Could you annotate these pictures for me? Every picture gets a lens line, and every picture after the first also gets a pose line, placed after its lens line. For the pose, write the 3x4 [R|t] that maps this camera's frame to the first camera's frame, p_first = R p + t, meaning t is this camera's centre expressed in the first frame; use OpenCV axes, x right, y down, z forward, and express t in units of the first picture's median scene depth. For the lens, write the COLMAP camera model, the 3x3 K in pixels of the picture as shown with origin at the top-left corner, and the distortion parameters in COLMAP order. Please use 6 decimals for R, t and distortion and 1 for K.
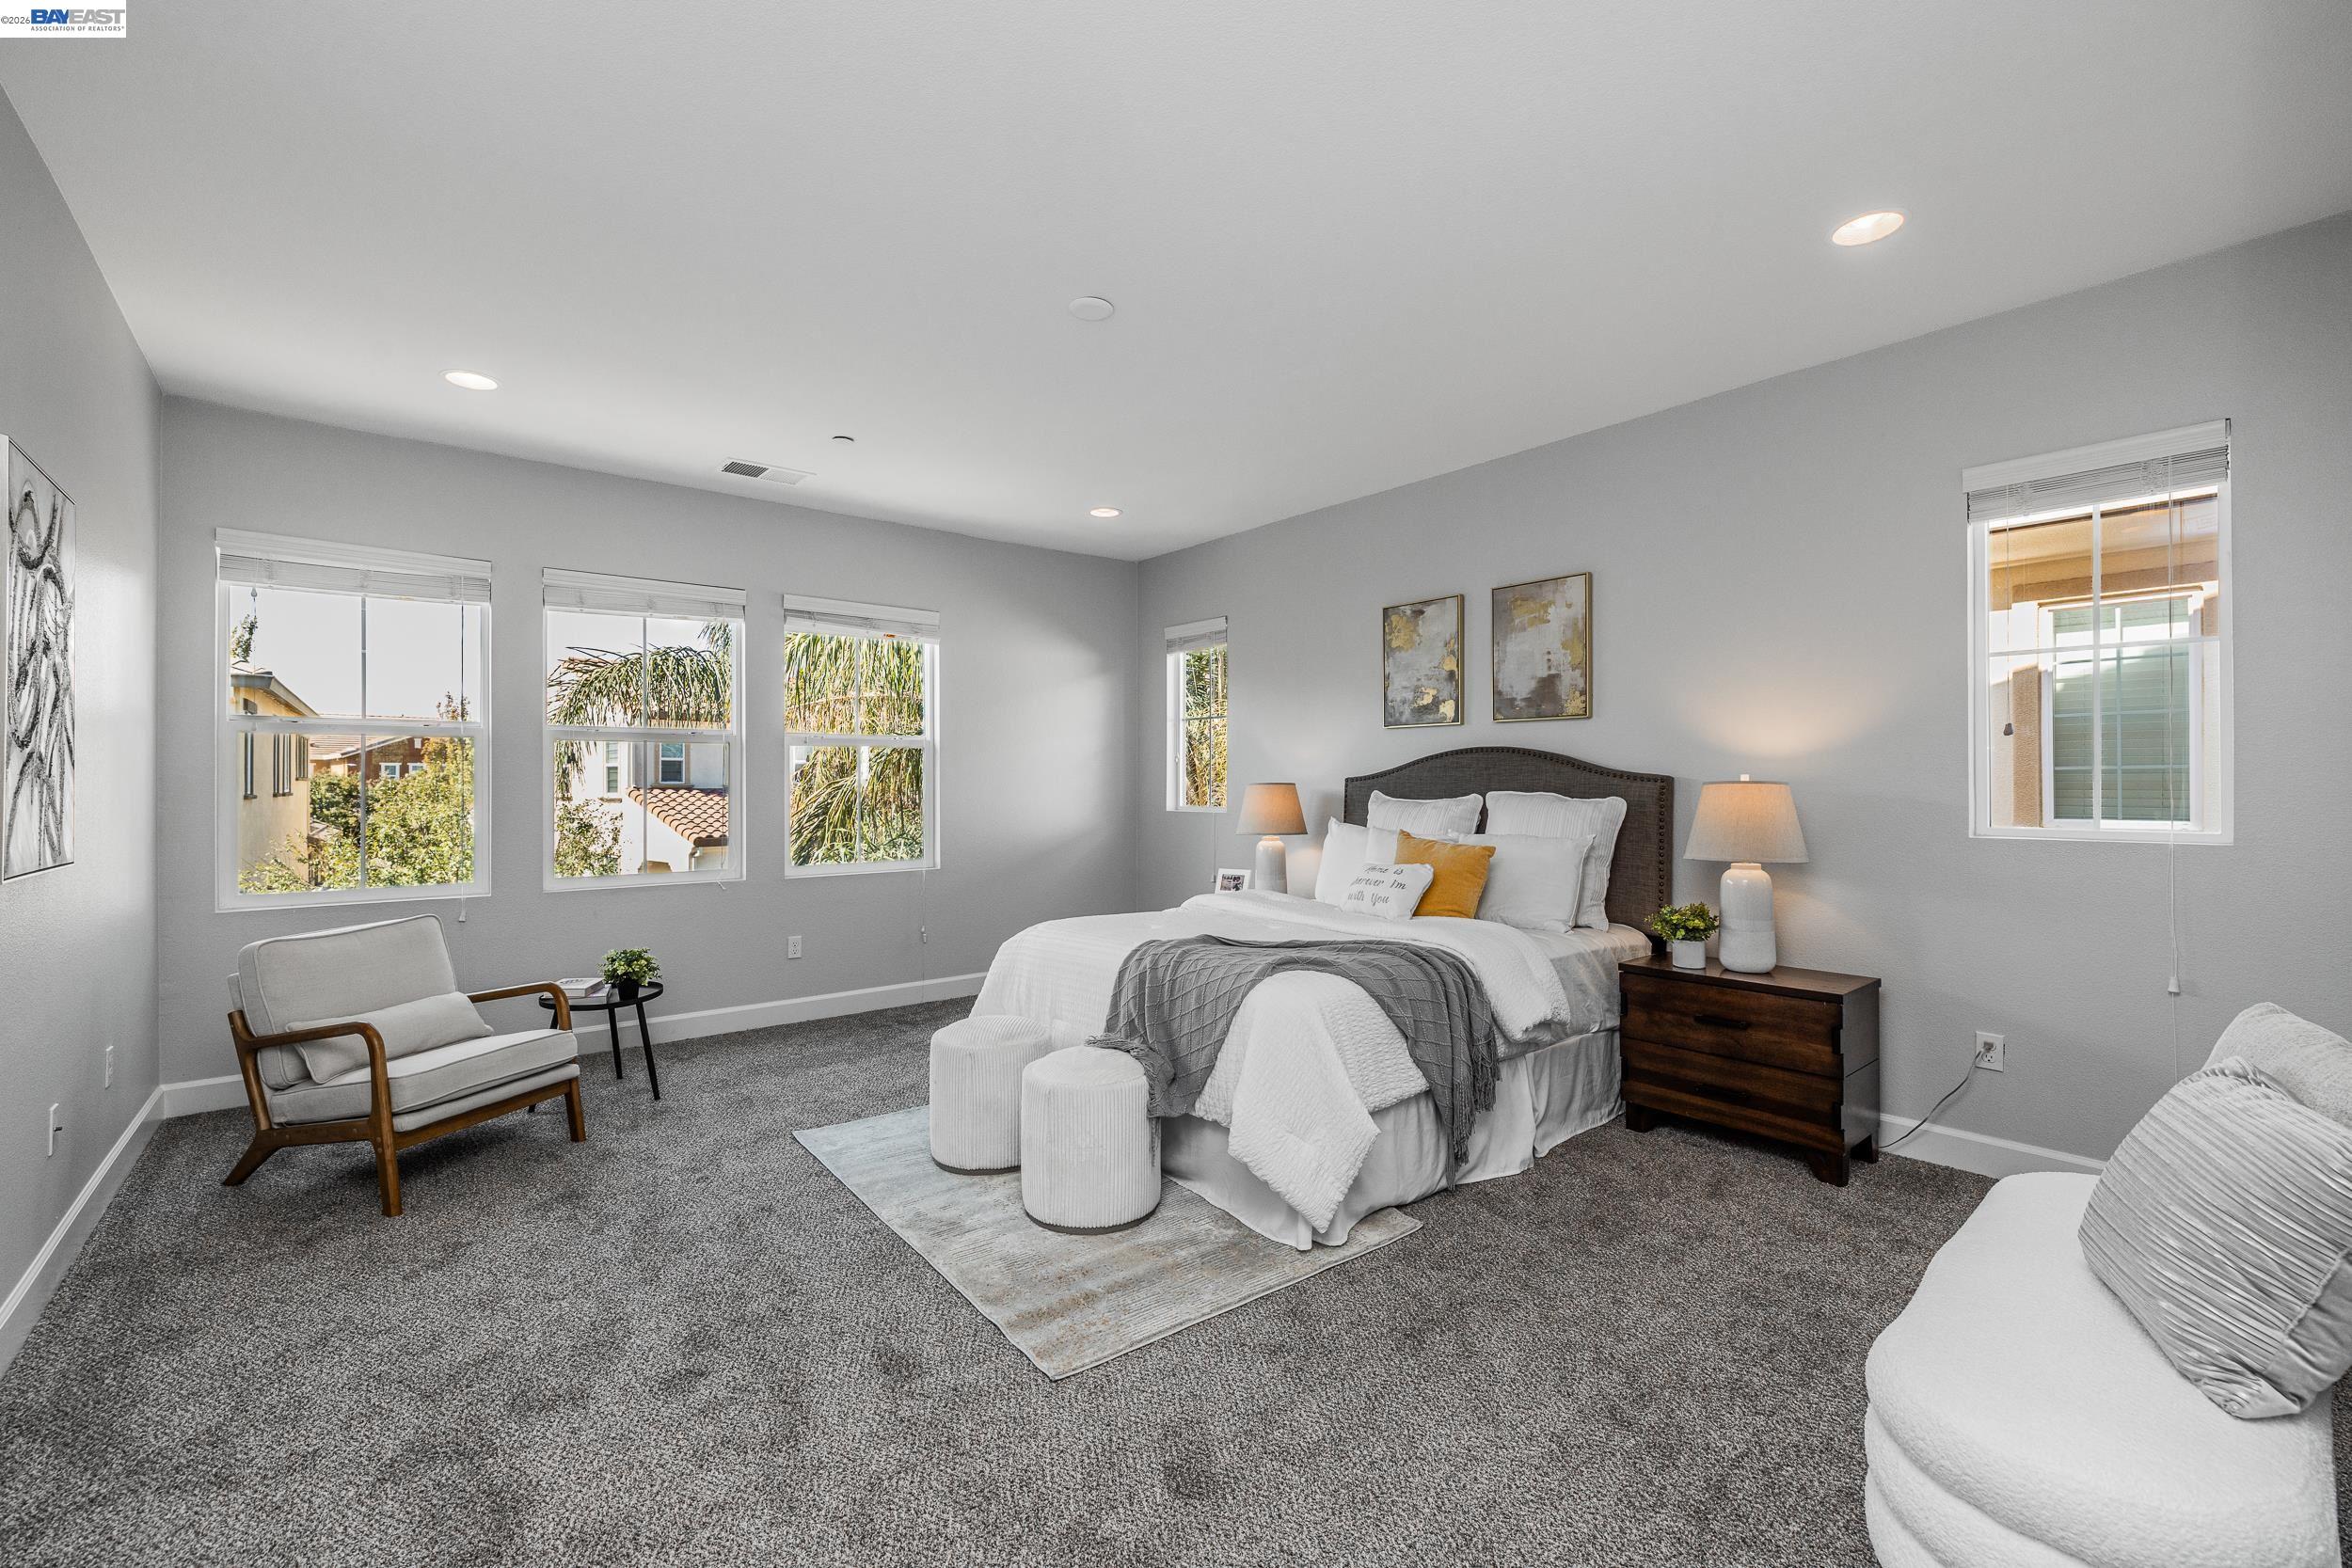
lens RADIAL K [[975.6, 0, 1176.0], [0, 975.6, 784.0], [0, 0, 1]] dist [0.000907, 0.000131]
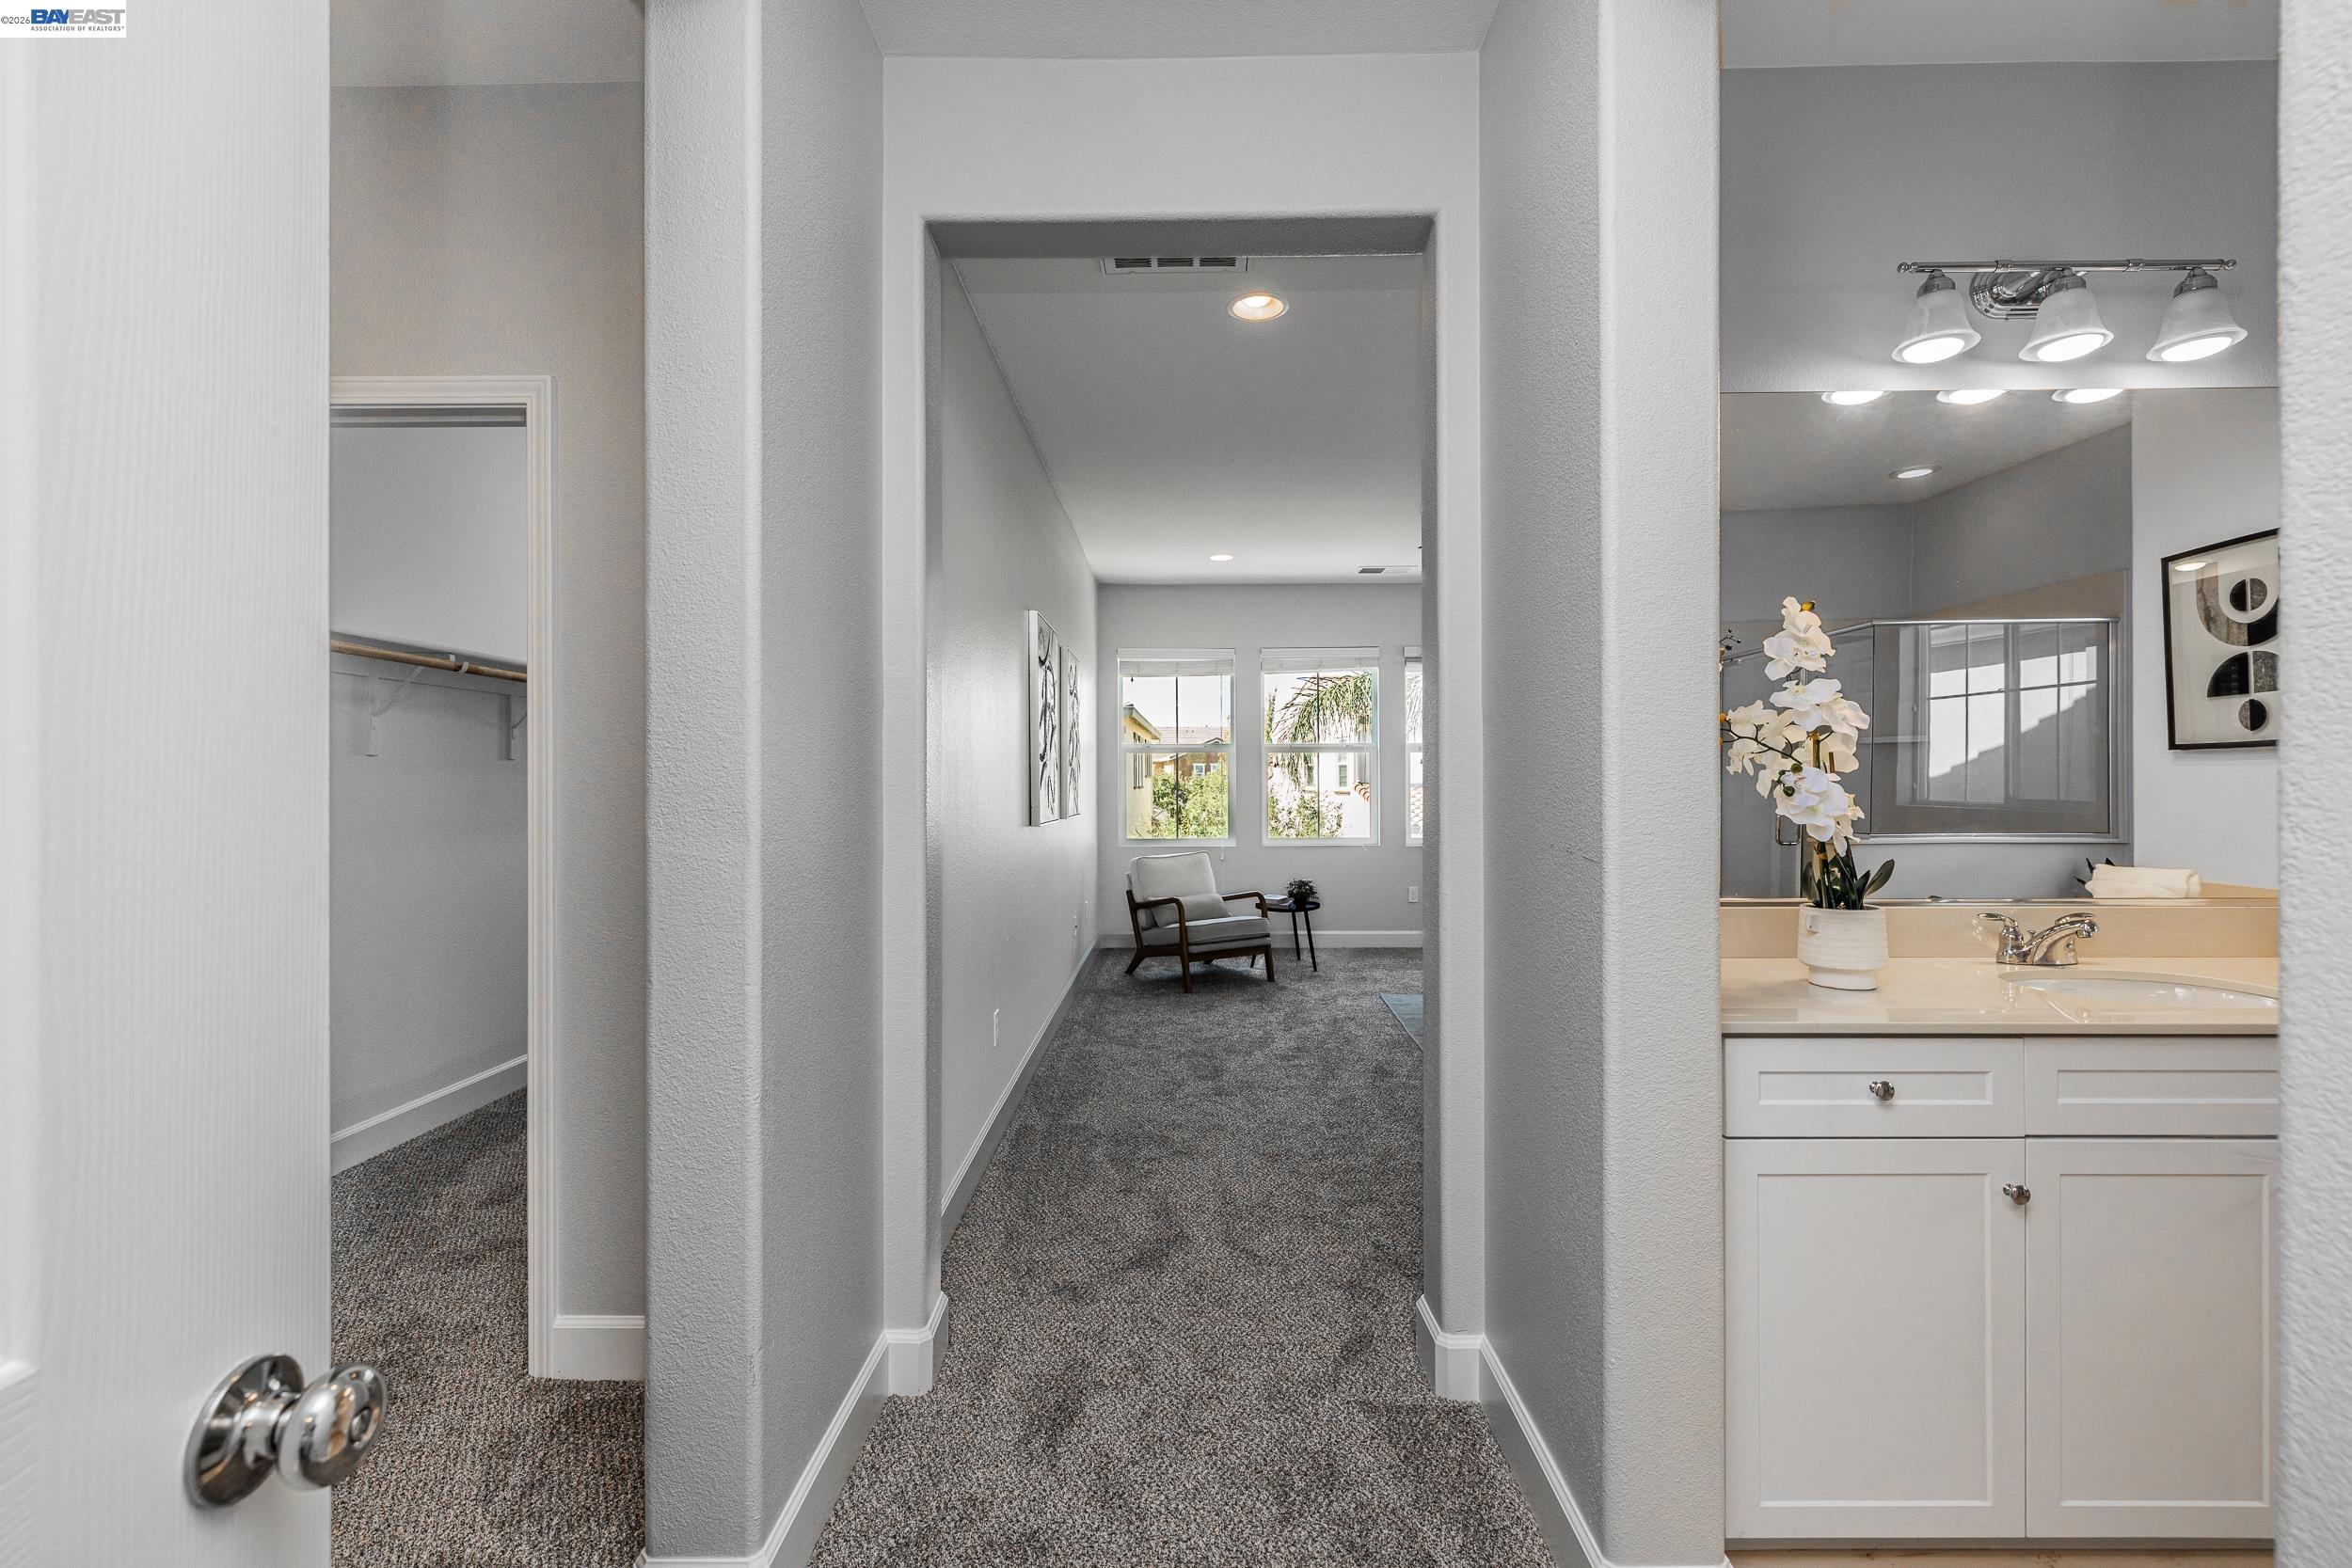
lens RADIAL K [[1001.8, 0, 1173.2], [0, 1001.8, 778.1], [0, 0, 1]] dist [-0.000207, -0.000083]
pose [[0.762014, -0.001868, -0.647558, 0.395485], [0.000580, 0.999997, -0.002203, 0.004069], [0.647561, 0.001303, 0.762013, -0.457516]]
